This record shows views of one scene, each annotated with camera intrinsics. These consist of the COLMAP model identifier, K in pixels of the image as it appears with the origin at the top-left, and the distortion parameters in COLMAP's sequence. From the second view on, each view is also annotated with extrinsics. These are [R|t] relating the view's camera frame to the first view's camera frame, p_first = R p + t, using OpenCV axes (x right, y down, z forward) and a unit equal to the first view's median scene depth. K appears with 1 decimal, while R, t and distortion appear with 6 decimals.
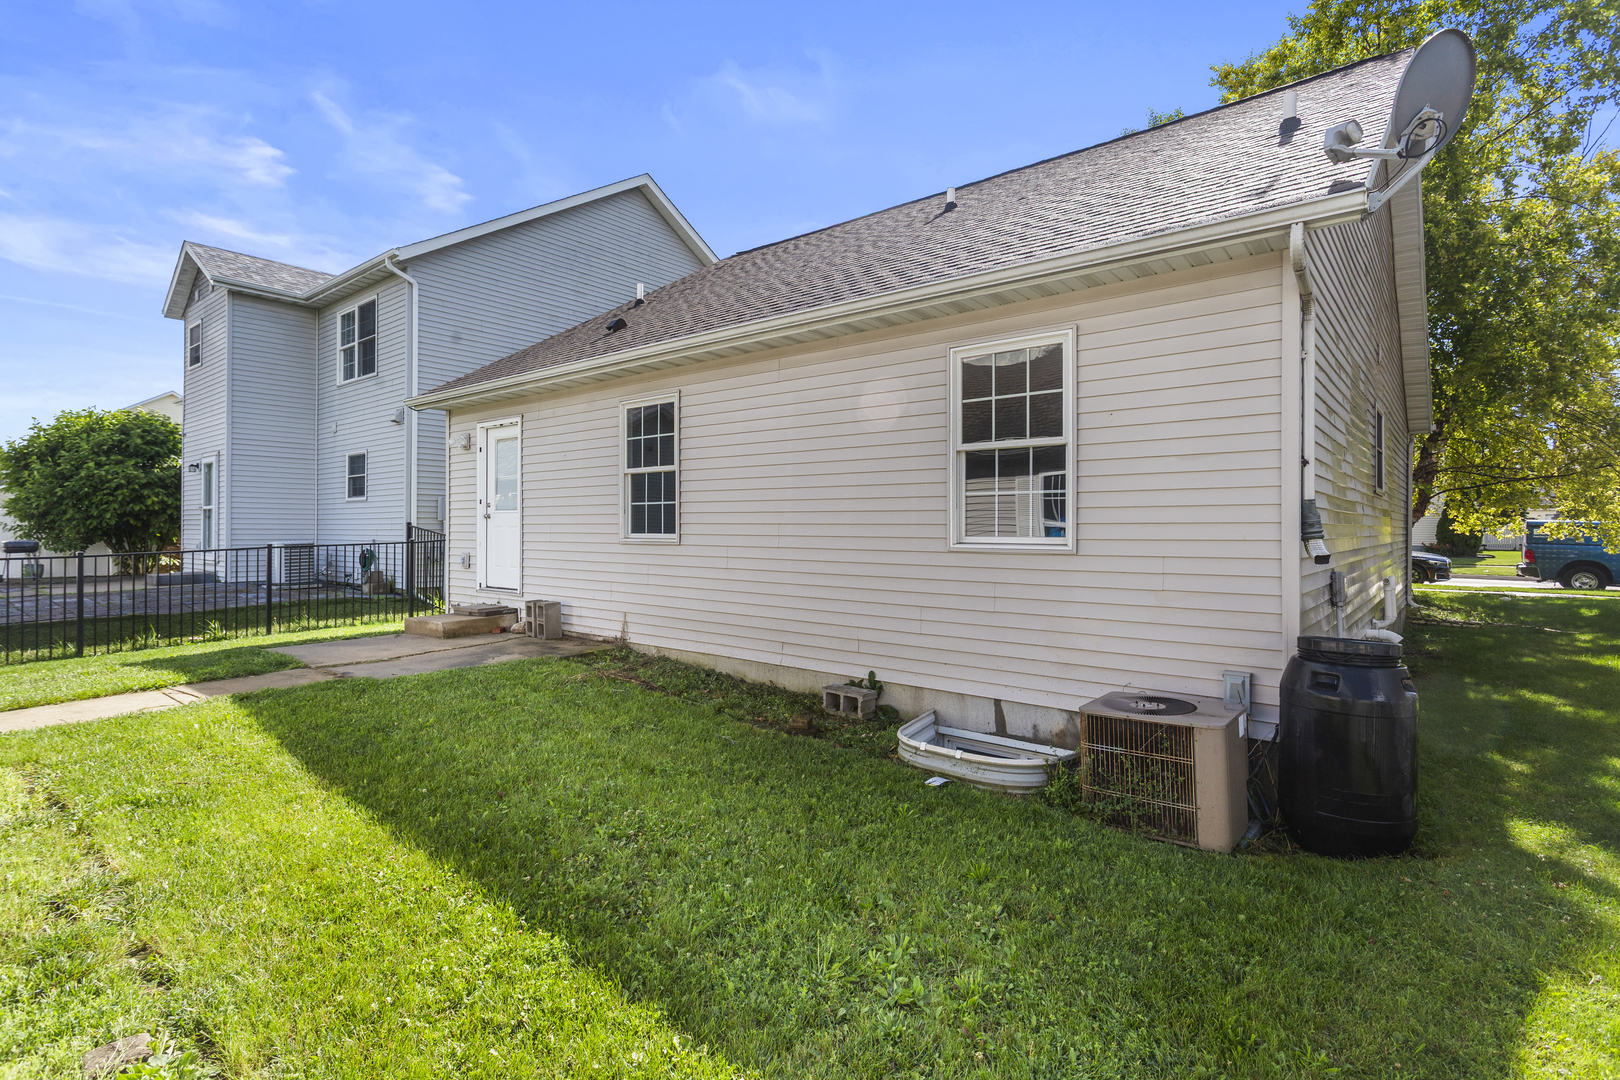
lens RADIAL K [[783.4, 0, 812.5], [0, 783.4, 520.3], [0, 0, 1]] dist [0.000129, 0.000008]
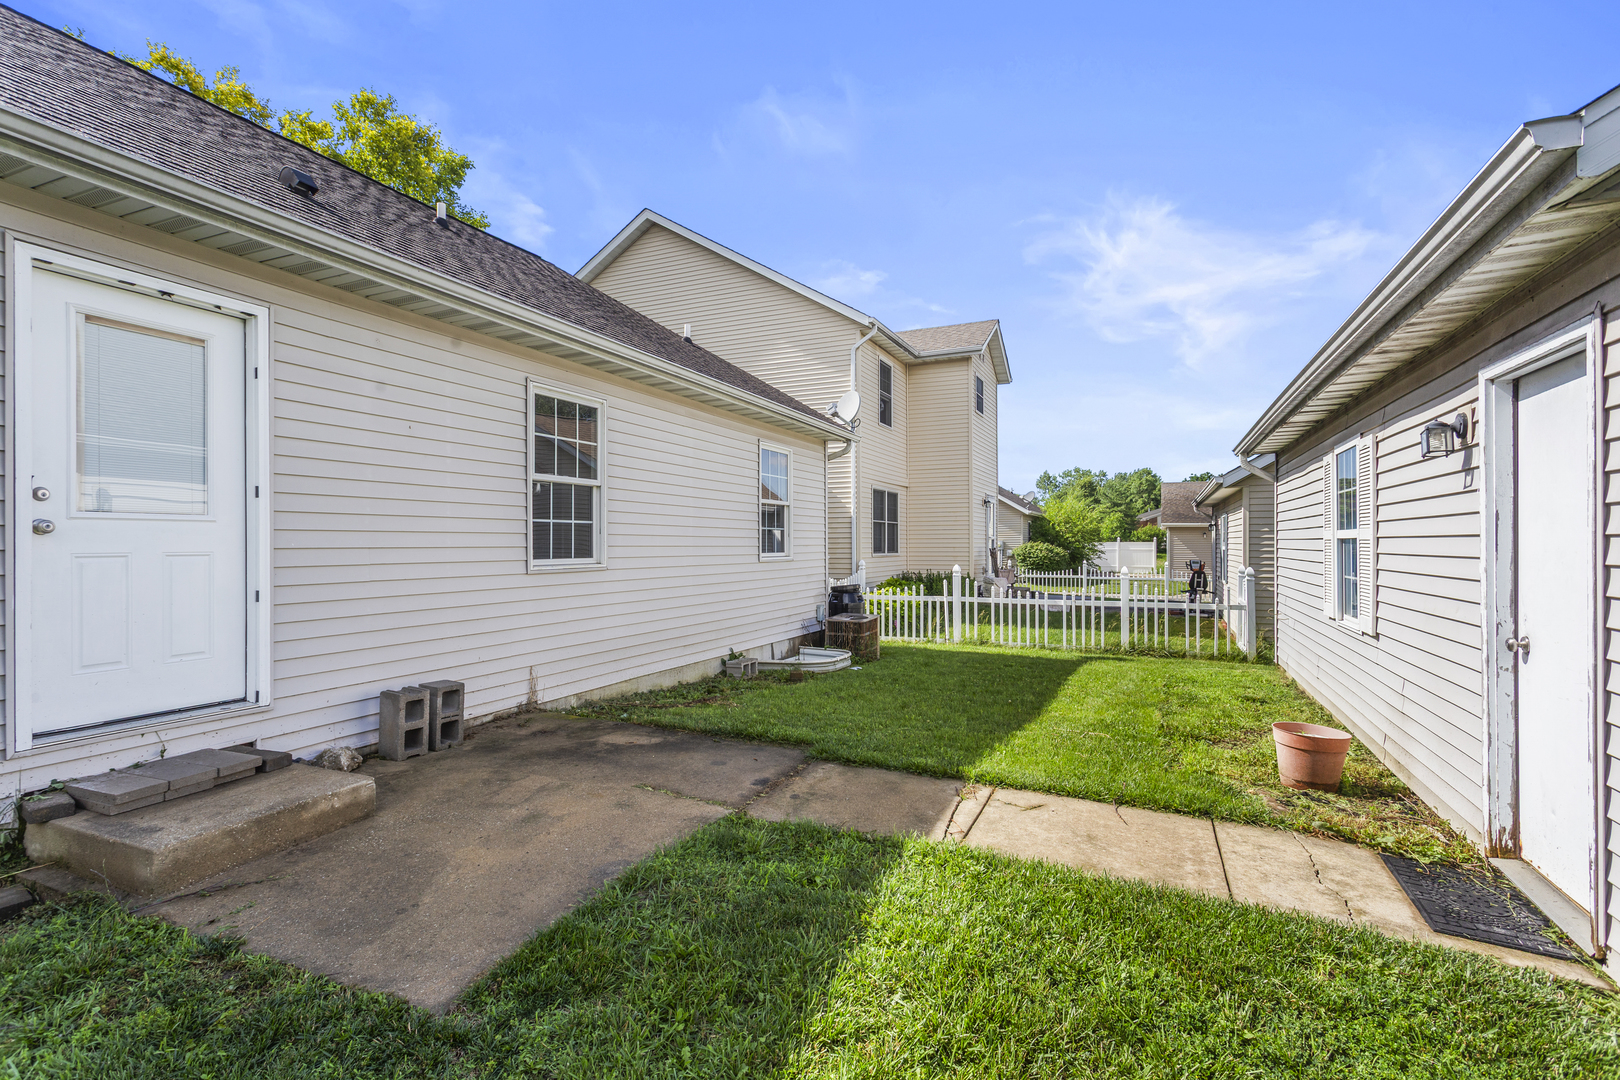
lens RADIAL K [[798.2, 0, 810.0], [0, 798.2, 540.0], [0, 0, 1]] dist [-0.000030, 0.000011]
pose [[-0.282255, 0.000604, 0.959339, -1.067547], [-0.011738, 0.999923, -0.004083, -0.002178], [-0.959268, -0.012413, -0.282226, 0.986372]]
